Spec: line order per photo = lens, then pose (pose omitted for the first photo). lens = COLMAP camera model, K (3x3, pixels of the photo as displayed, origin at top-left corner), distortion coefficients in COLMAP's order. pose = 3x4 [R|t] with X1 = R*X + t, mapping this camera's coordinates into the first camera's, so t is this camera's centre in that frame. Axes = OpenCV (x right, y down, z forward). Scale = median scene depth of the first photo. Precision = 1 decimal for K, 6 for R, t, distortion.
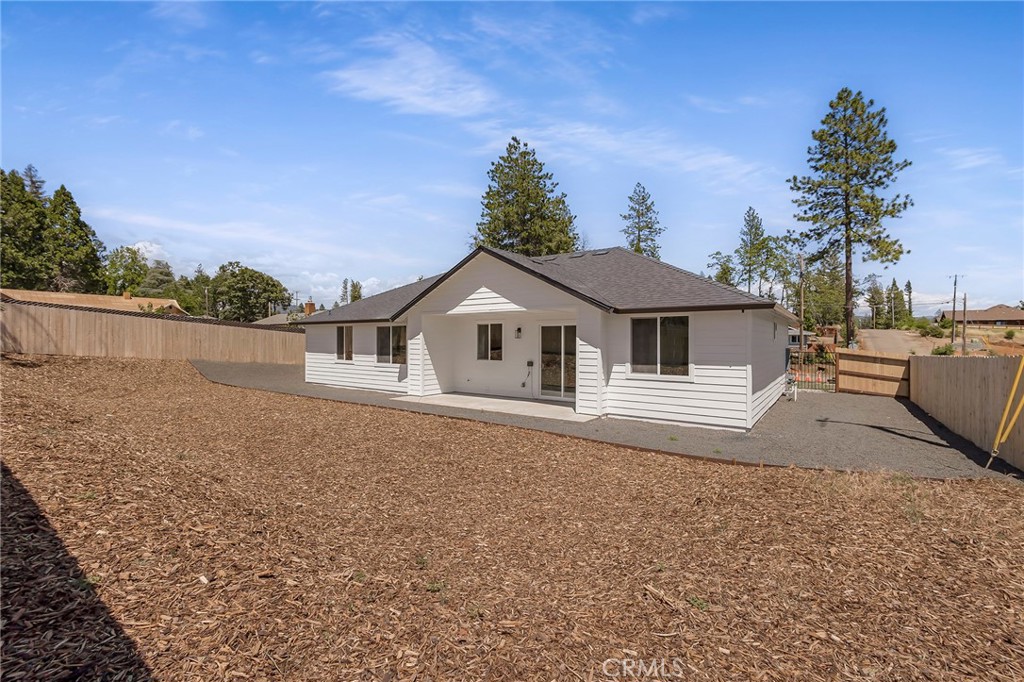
lens RADIAL K [[443.5, 0, 512.0], [0, 443.5, 341.0], [0, 0, 1]] dist [-0.000150, 0.000034]
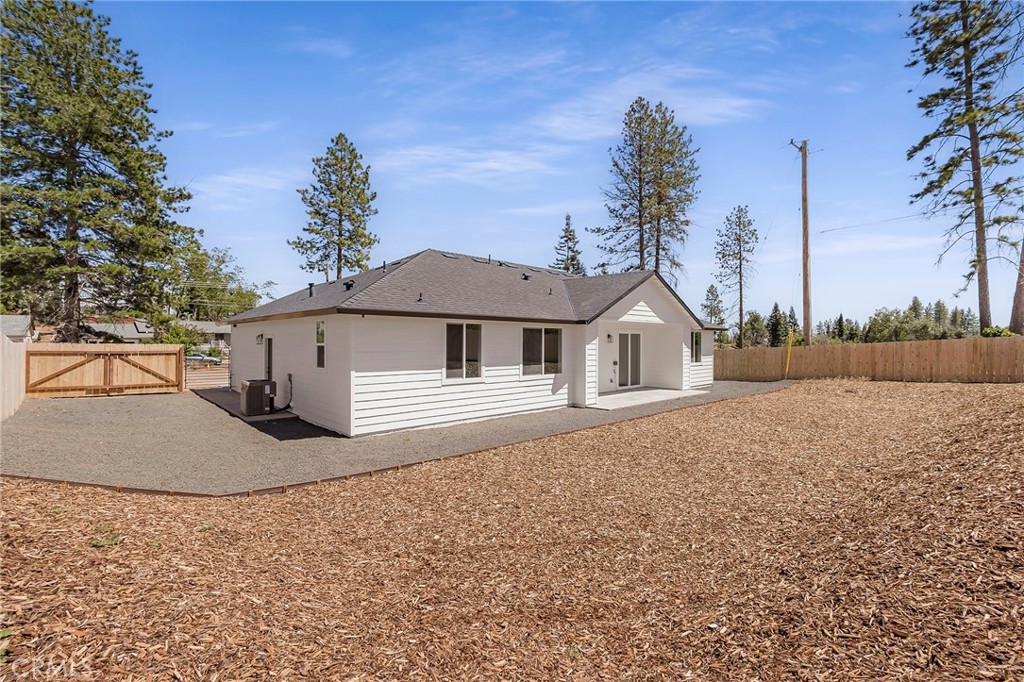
lens RADIAL K [[443.5, 0, 512.0], [0, 443.5, 341.0], [0, 0, 1]] dist [-0.000150, 0.000034]
pose [[0.202914, 0.000195, 0.979197, -1.059588], [0.000728, 1.000000, -0.000350, -0.009720], [-0.979196, 0.000784, 0.202914, 0.873161]]
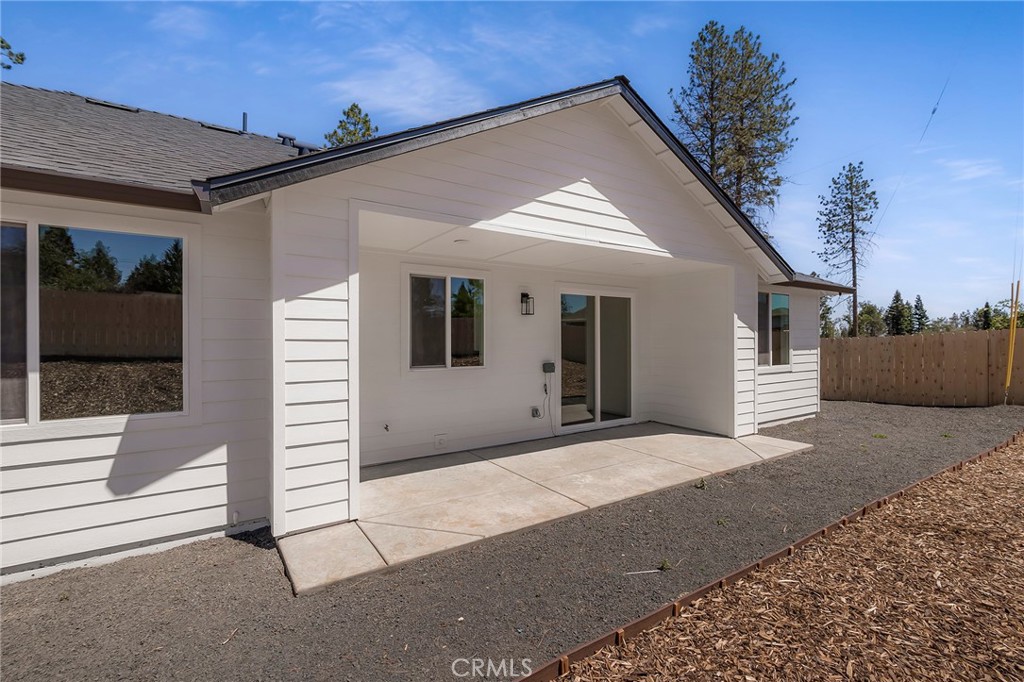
lens RADIAL K [[448.7, 0, 517.4], [0, 448.7, 344.1], [0, 0, 1]] dist [-0.000373, -0.000142]
pose [[0.356107, -0.008689, 0.934405, -0.371251], [0.008959, 0.999943, 0.005884, 0.018472], [-0.934402, 0.006276, 0.356164, 0.722439]]
